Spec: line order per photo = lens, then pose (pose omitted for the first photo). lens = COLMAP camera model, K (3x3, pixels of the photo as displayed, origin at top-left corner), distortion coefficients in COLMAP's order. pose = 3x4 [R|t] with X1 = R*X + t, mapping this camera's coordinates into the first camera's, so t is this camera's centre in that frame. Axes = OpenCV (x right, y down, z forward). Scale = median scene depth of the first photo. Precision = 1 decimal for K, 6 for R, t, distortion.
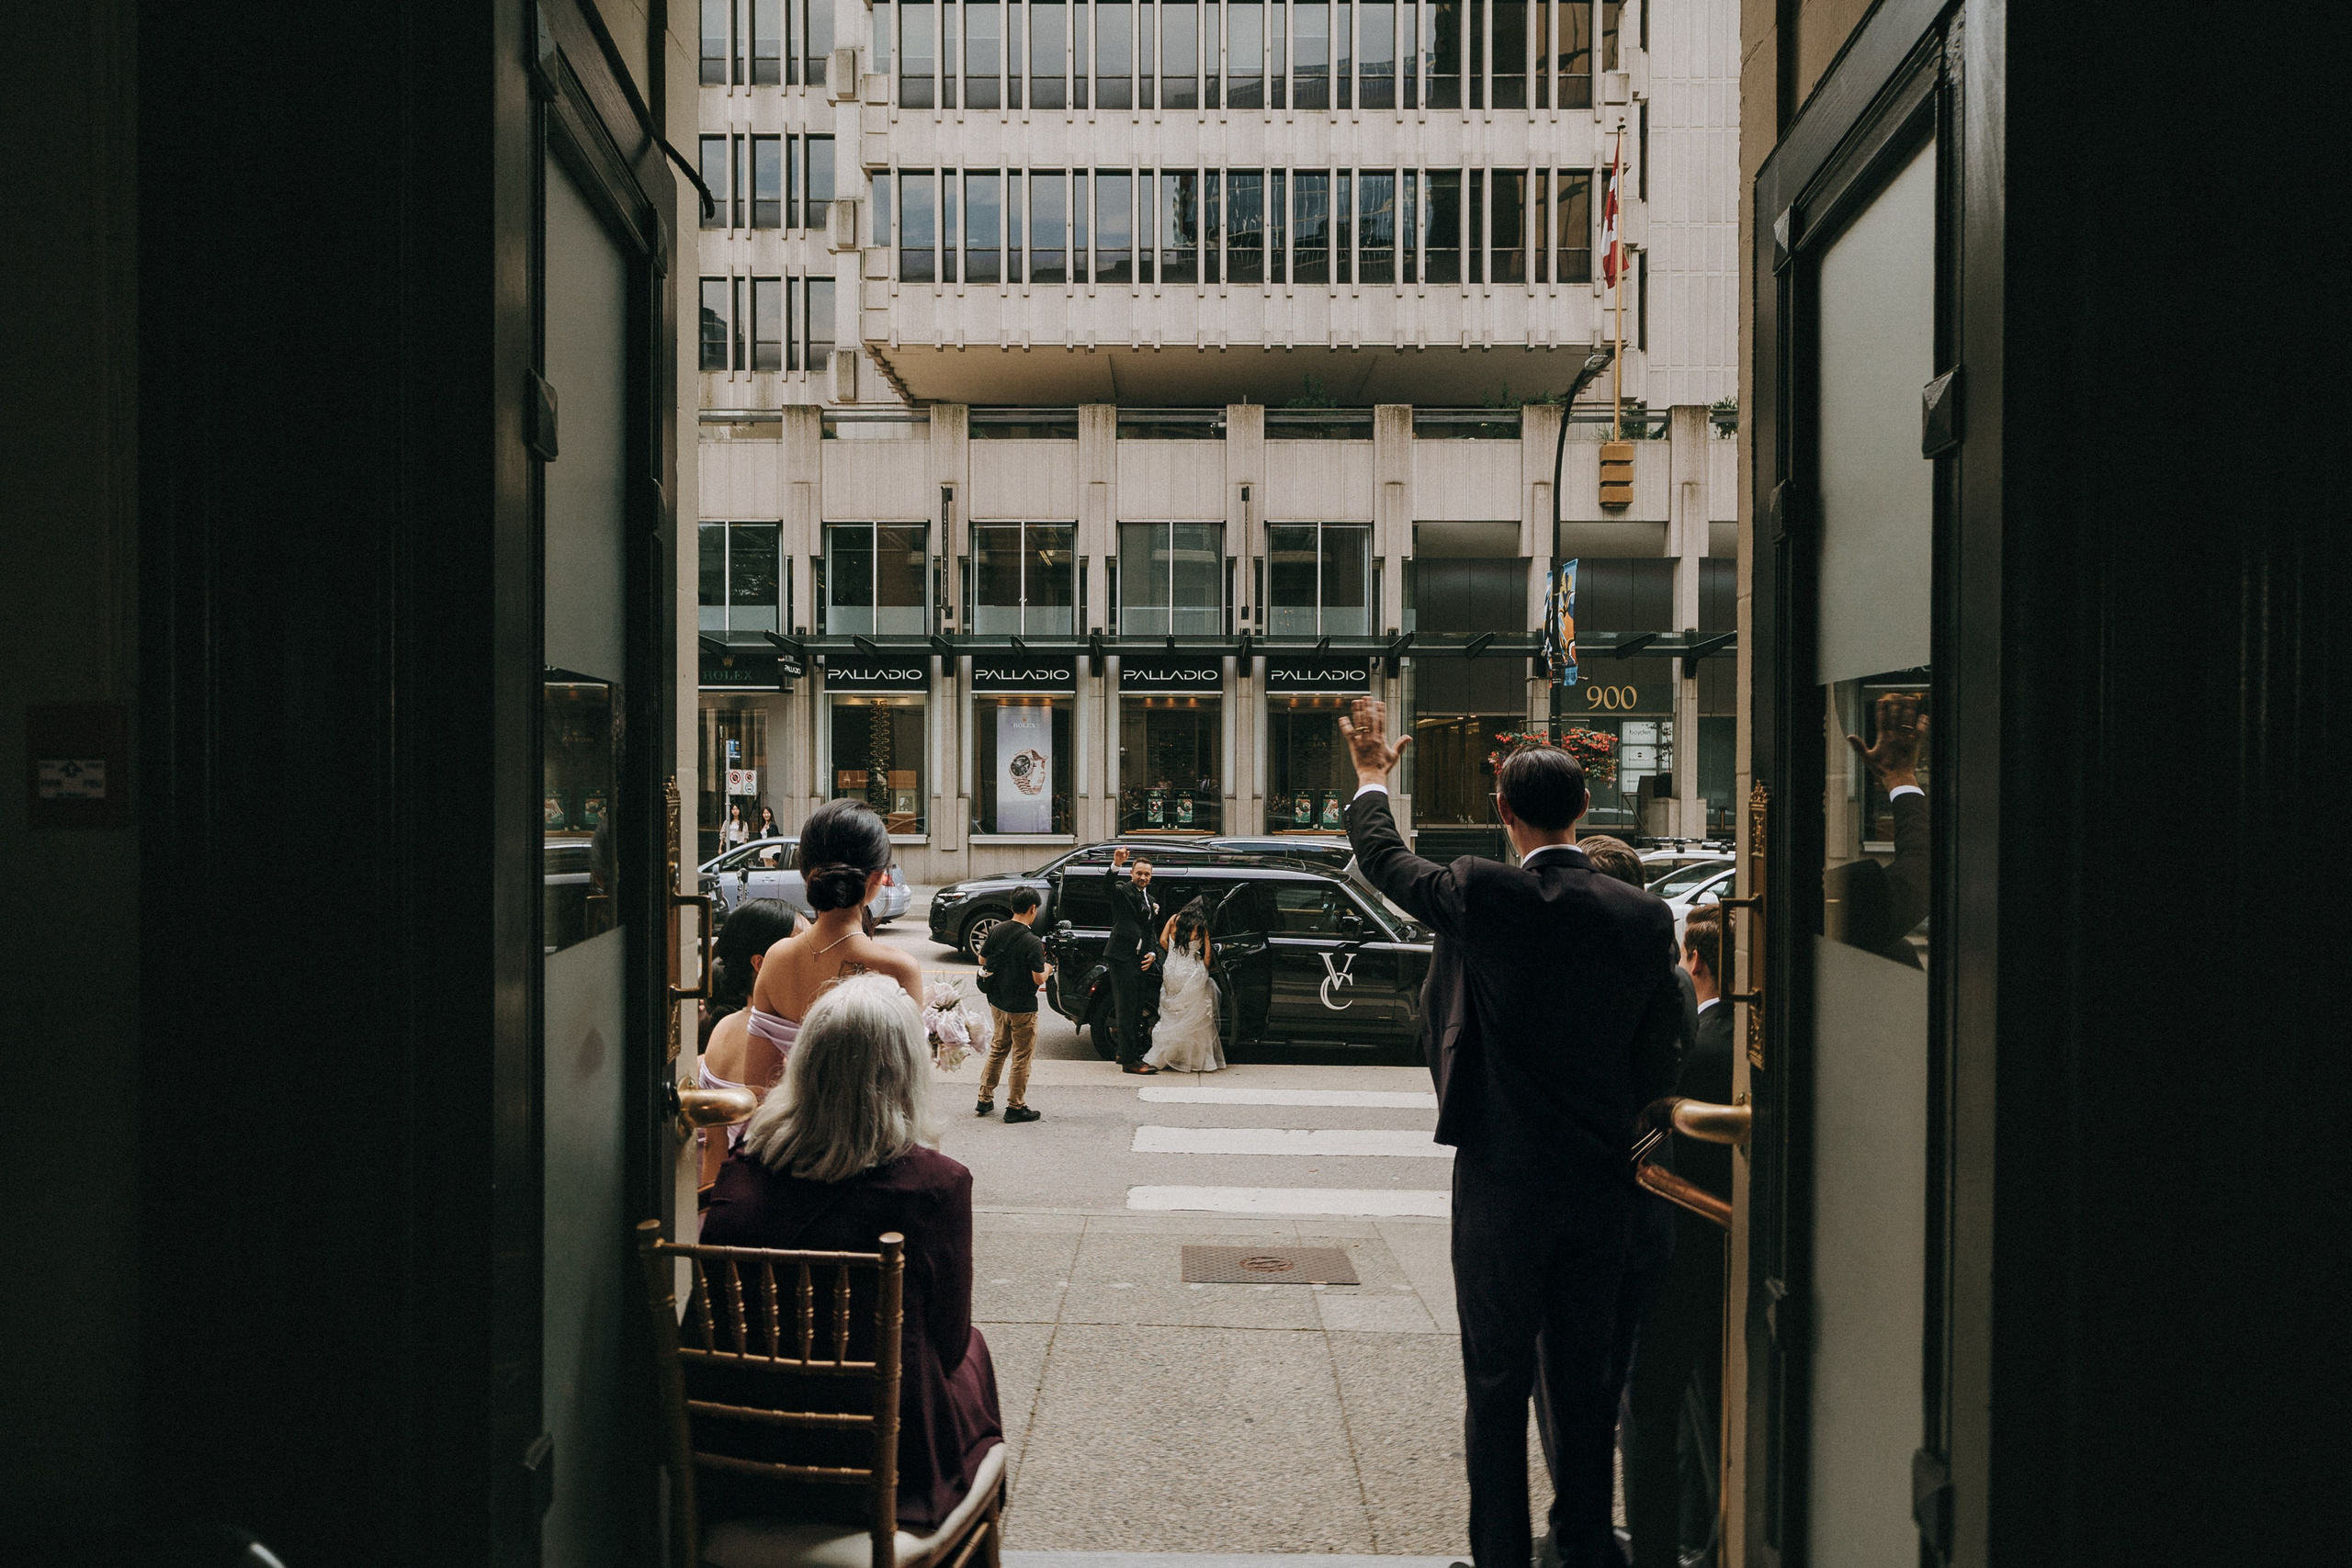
lens RADIAL K [[1433.8, 0, 1169.1], [0, 1433.8, 800.6], [0, 0, 1]] dist [0.003100, 0.001744]
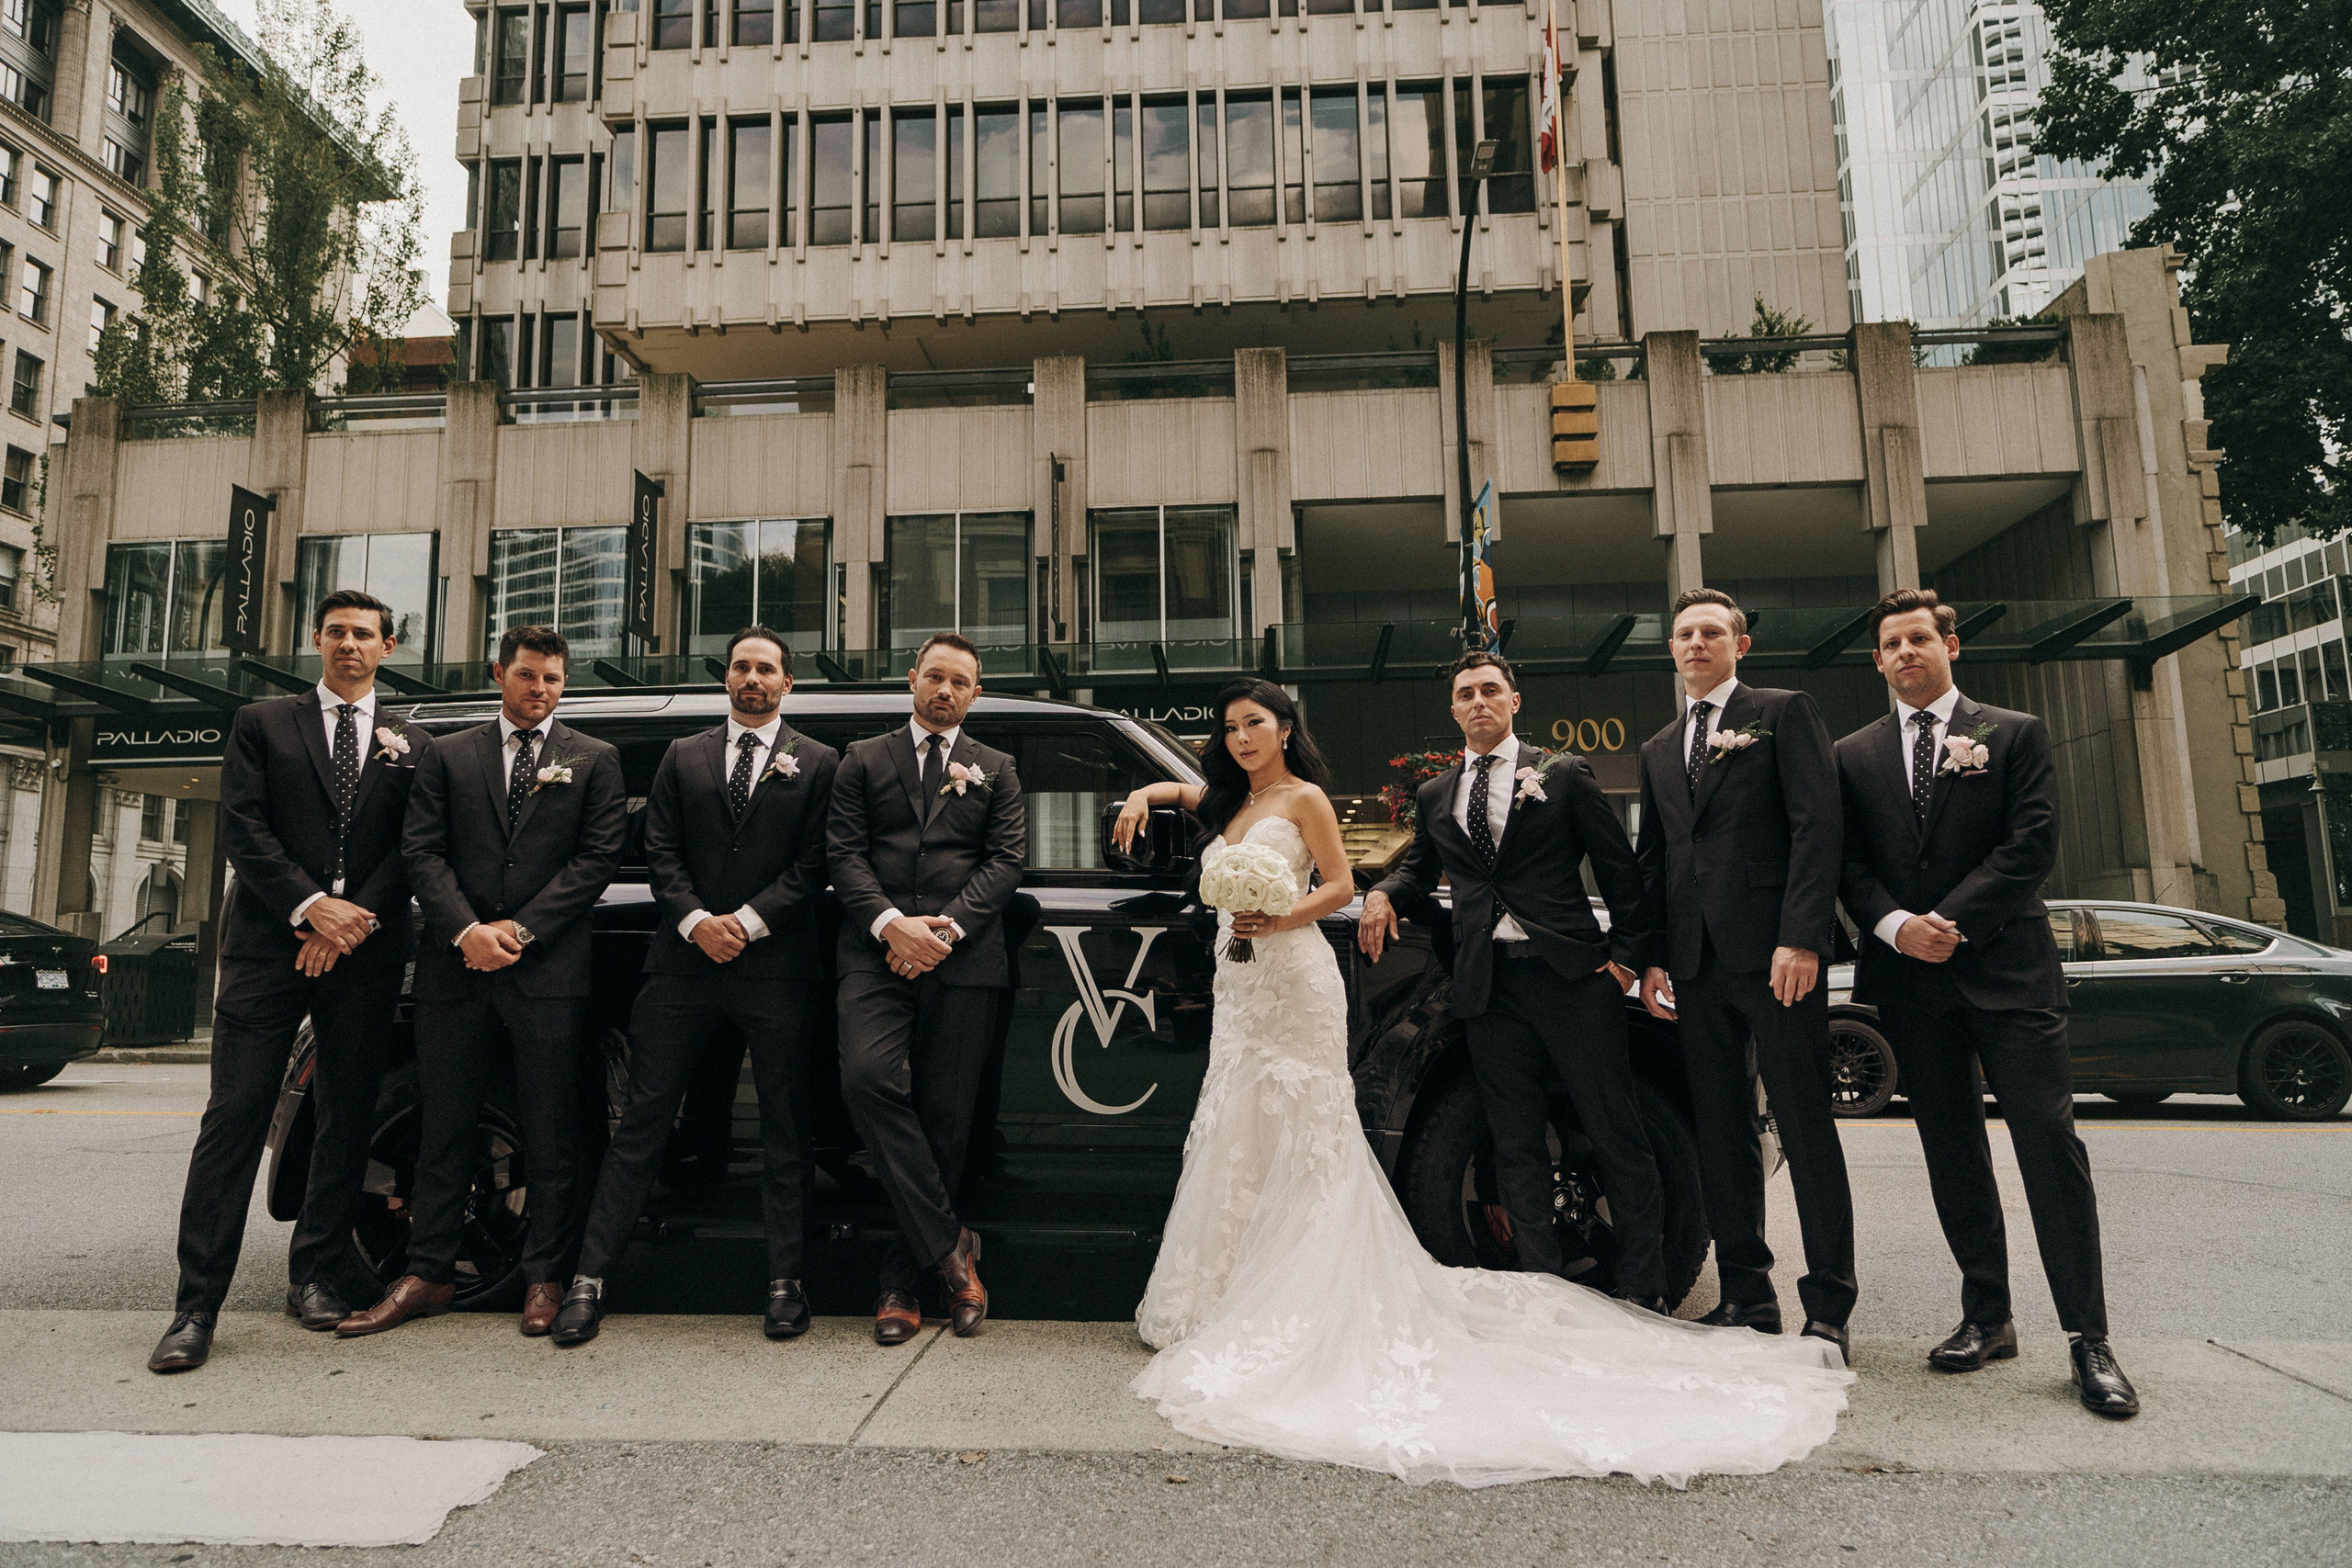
lens RADIAL K [[1433.8, 0, 1168.9], [0, 1433.8, 780.8], [0, 0, 1]] dist [0.003100, 0.001744]
pose [[0.998456, -0.027790, -0.048095, 0.138803], [0.020176, 0.988157, -0.152114, 0.052252], [0.051753, 0.150908, 0.987192, 0.307537]]
